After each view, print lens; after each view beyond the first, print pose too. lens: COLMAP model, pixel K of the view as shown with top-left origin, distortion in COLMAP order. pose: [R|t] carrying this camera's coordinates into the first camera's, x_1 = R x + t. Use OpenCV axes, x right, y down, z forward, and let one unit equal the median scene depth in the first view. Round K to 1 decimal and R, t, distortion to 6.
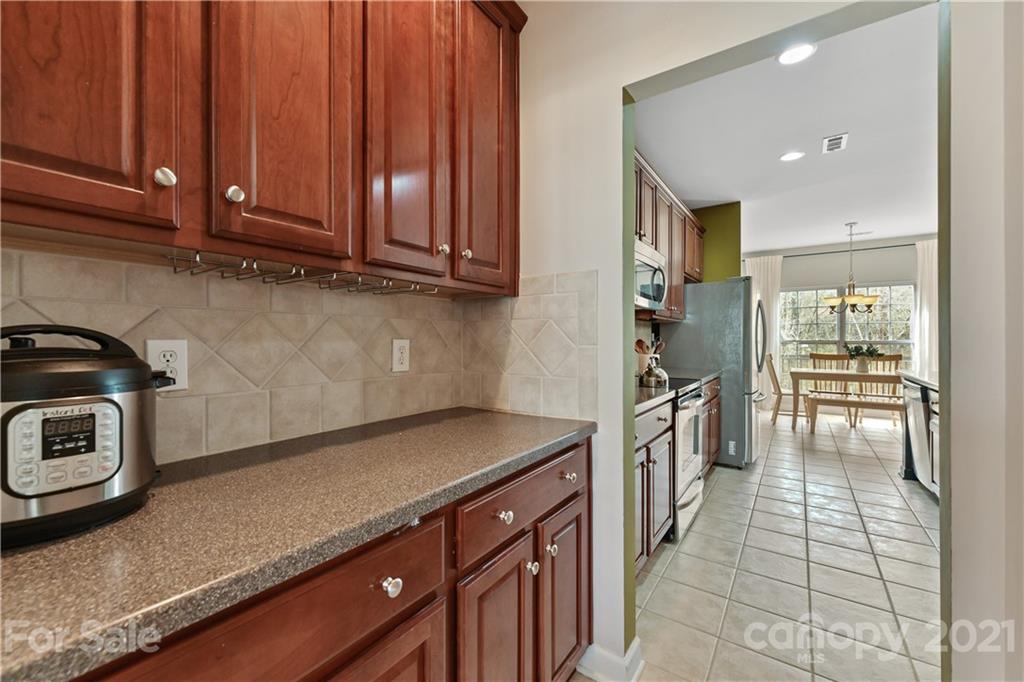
lens RADIAL K [[407.1, 0, 510.4], [0, 407.1, 339.2], [0, 0, 1]] dist [-0.003654, -0.000516]
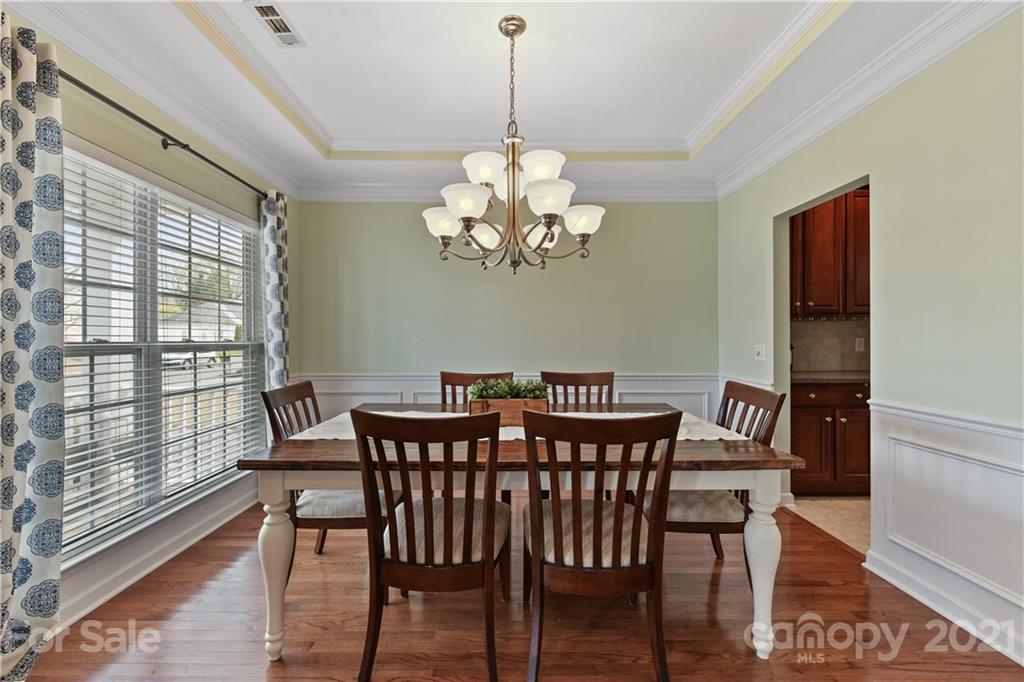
lens RADIAL K [[407.1, 0, 510.2], [0, 407.1, 340.5], [0, 0, 1]] dist [-0.003654, -0.000516]
pose [[0.561629, 0.003397, -0.827382, 0.566466], [0.000107, 0.999991, 0.004179, 0.005951], [0.827389, -0.002435, 0.561624, -2.093065]]
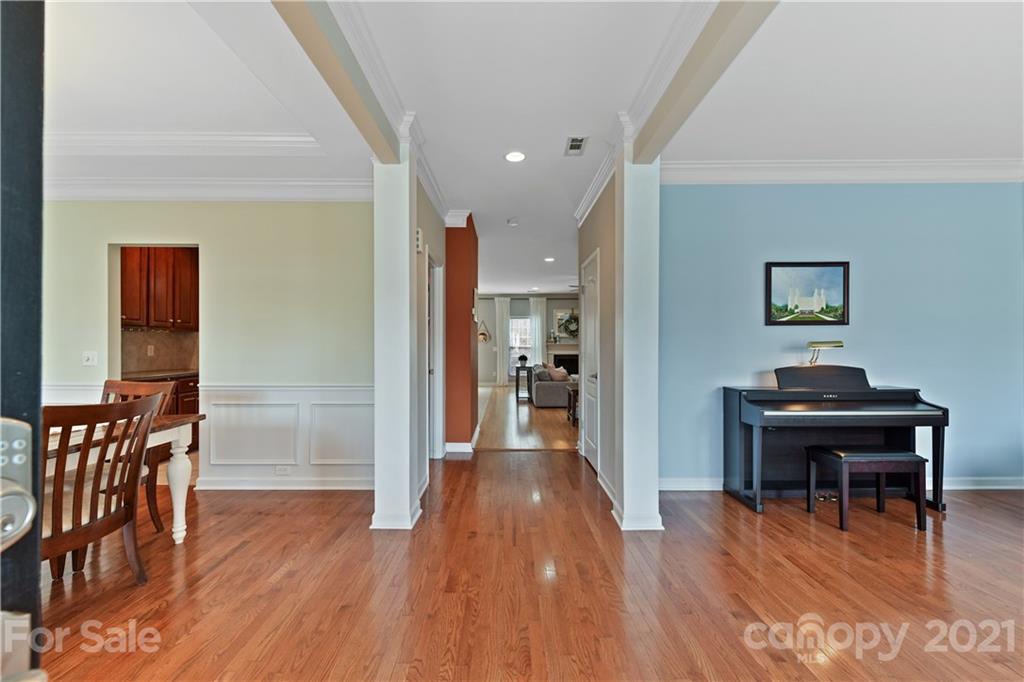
lens RADIAL K [[407.1, 0, 511.0], [0, 407.1, 344.0], [0, 0, 1]] dist [-0.003654, -0.000516]
pose [[0.822678, 0.001679, 0.568505, 0.235025], [0.002036, 0.999981, -0.005900, 0.013566], [-0.568503, 0.006012, 0.822659, -3.154563]]
